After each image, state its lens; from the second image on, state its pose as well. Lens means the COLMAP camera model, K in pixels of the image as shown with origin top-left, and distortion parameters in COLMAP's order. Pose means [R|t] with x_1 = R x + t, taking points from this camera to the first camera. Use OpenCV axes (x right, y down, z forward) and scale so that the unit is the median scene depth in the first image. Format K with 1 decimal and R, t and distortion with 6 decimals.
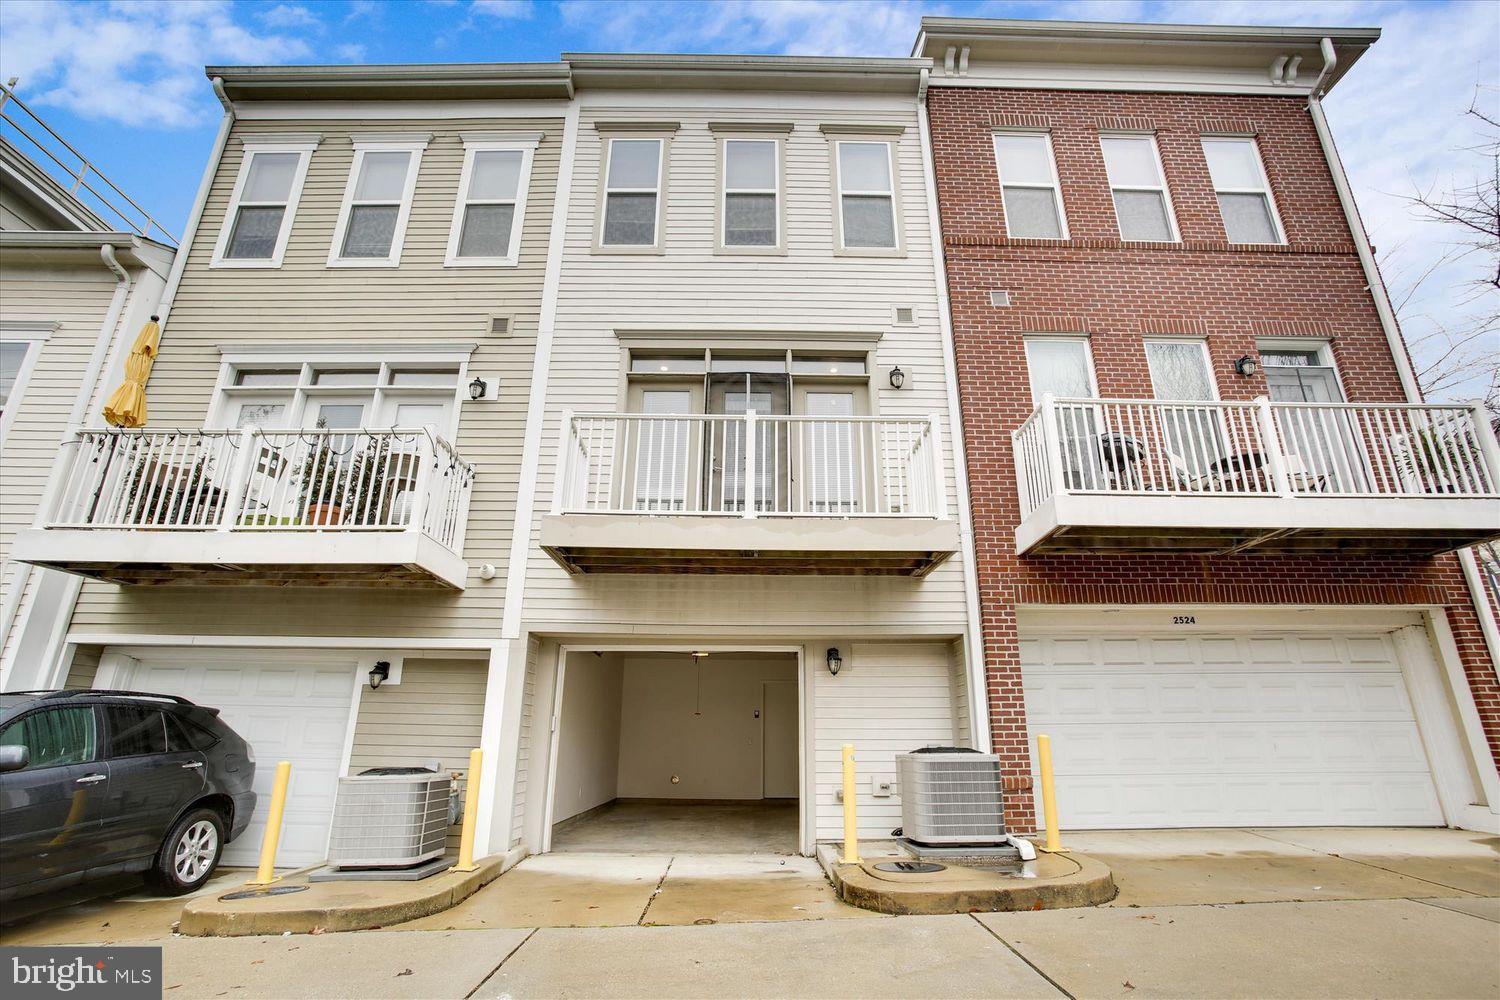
lens RADIAL K [[734.6, 0, 753.1], [0, 734.6, 482.6], [0, 0, 1]] dist [-0.068829, 0.032361]
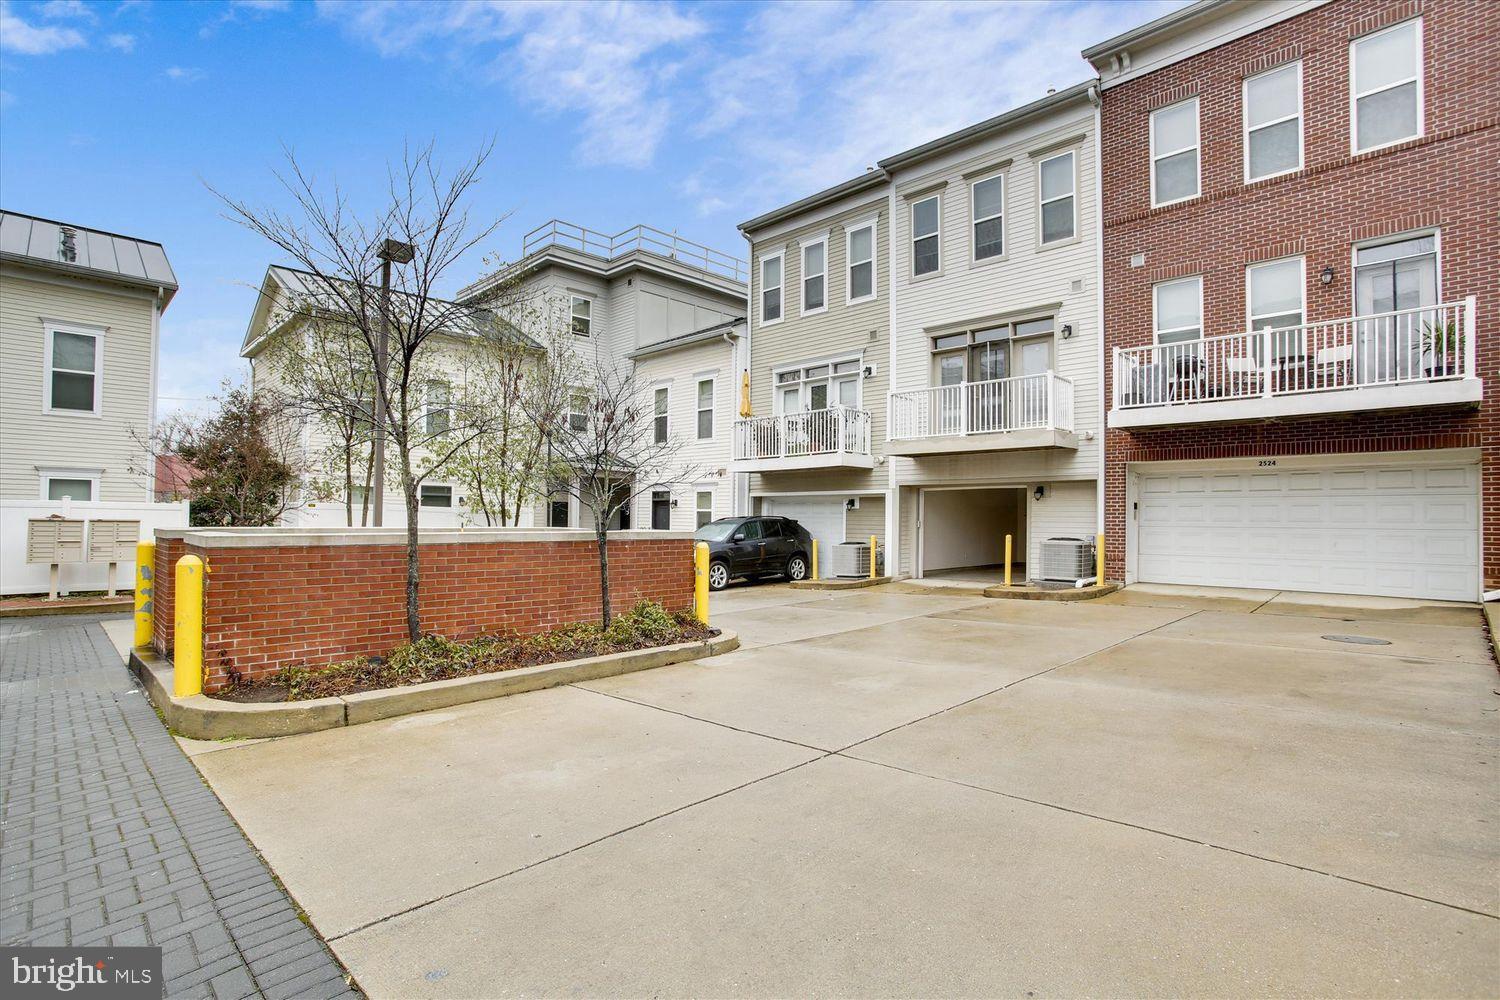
lens RADIAL K [[734.6, 0, 753.1], [0, 734.6, 482.6], [0, 0, 1]] dist [-0.068829, 0.032361]
pose [[0.701169, -0.032318, -0.712262, 0.862951], [0.235193, 0.953541, 0.188263, -0.293355], [0.673087, -0.299523, 0.676195, -0.725189]]
